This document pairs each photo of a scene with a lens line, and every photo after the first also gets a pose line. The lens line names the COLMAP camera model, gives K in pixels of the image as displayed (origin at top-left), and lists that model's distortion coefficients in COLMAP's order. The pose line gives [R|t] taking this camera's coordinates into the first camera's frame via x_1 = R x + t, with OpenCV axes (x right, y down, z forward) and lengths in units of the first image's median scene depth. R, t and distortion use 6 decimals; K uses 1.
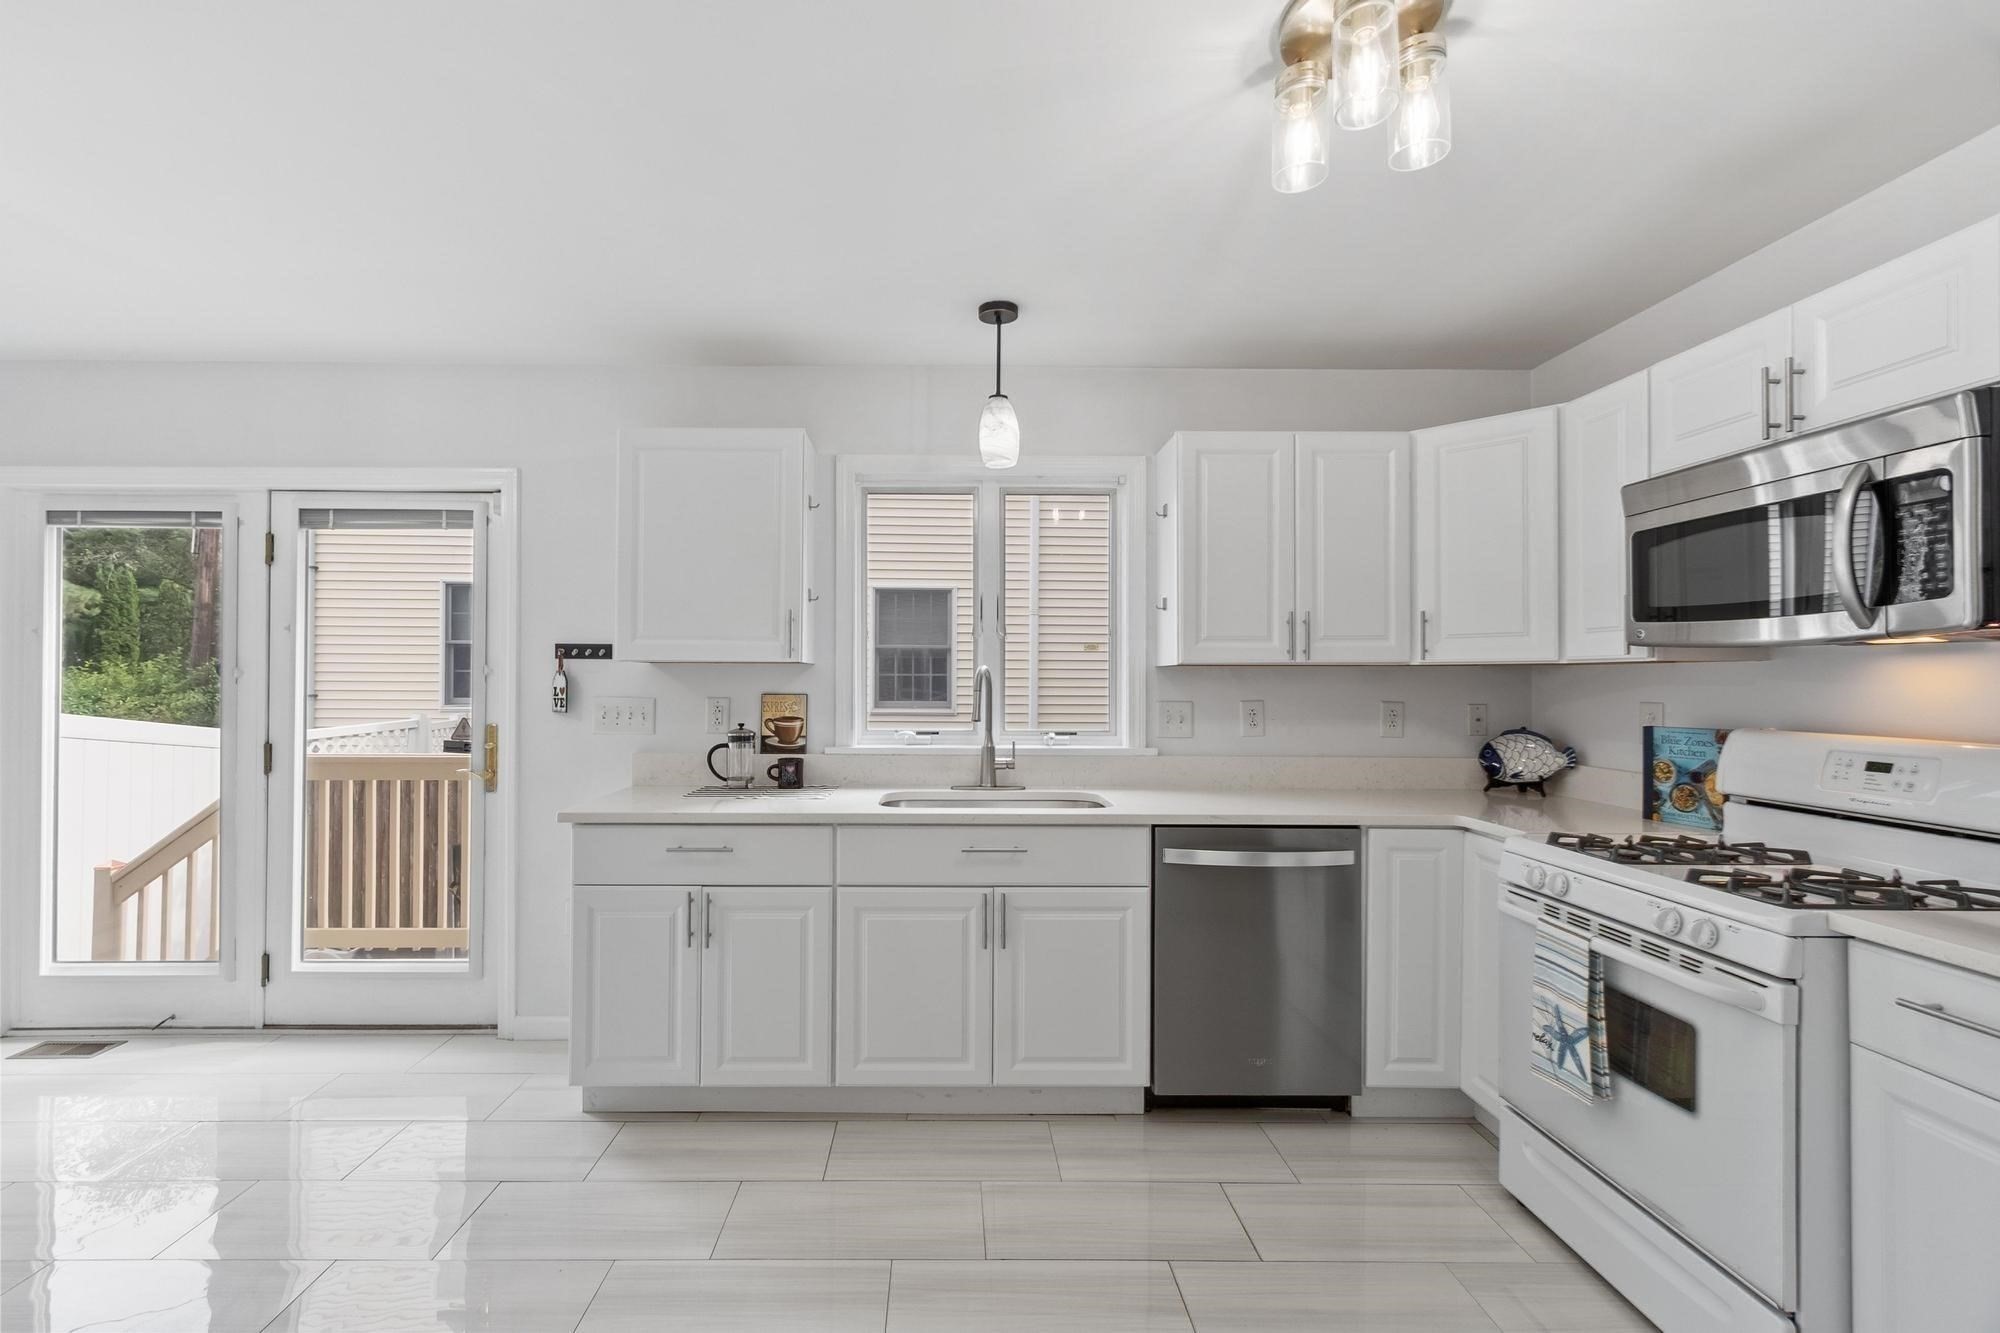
lens RADIAL K [[890.8, 0, 980.6], [0, 890.8, 678.2], [0, 0, 1]] dist [0.001975, 0.000062]
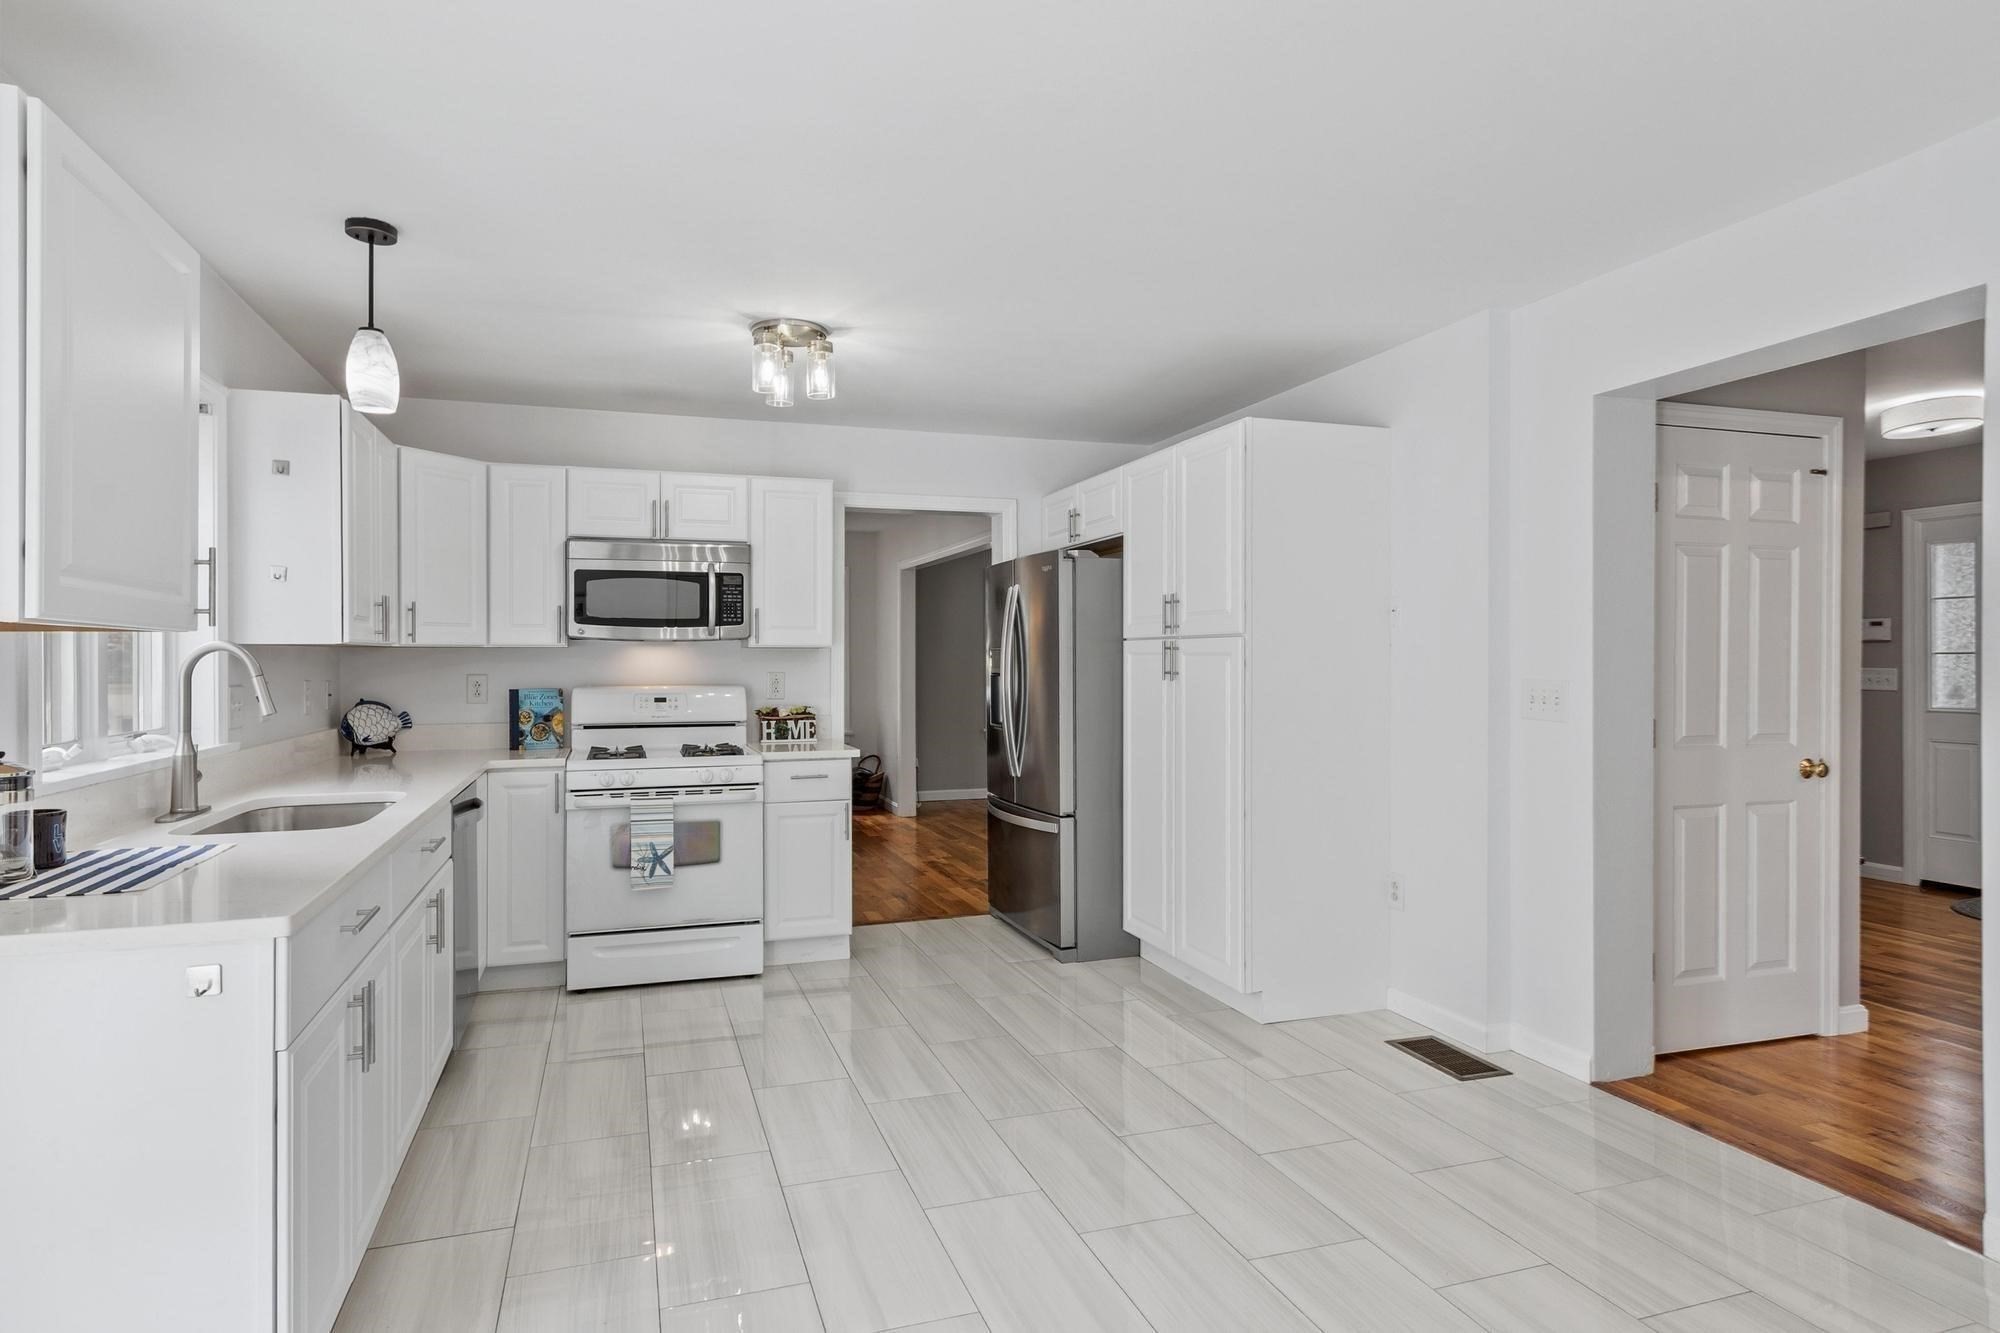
lens RADIAL K [[1018.9, 0, 994.5], [0, 1018.9, 659.4], [0, 0, 1]] dist [-0.000718, -0.000043]
pose [[-0.317885, -0.003305, 0.948124, -1.221834], [-0.000105, 0.999994, 0.003451, -0.003190], [-0.948129, 0.000998, -0.317883, 0.819200]]
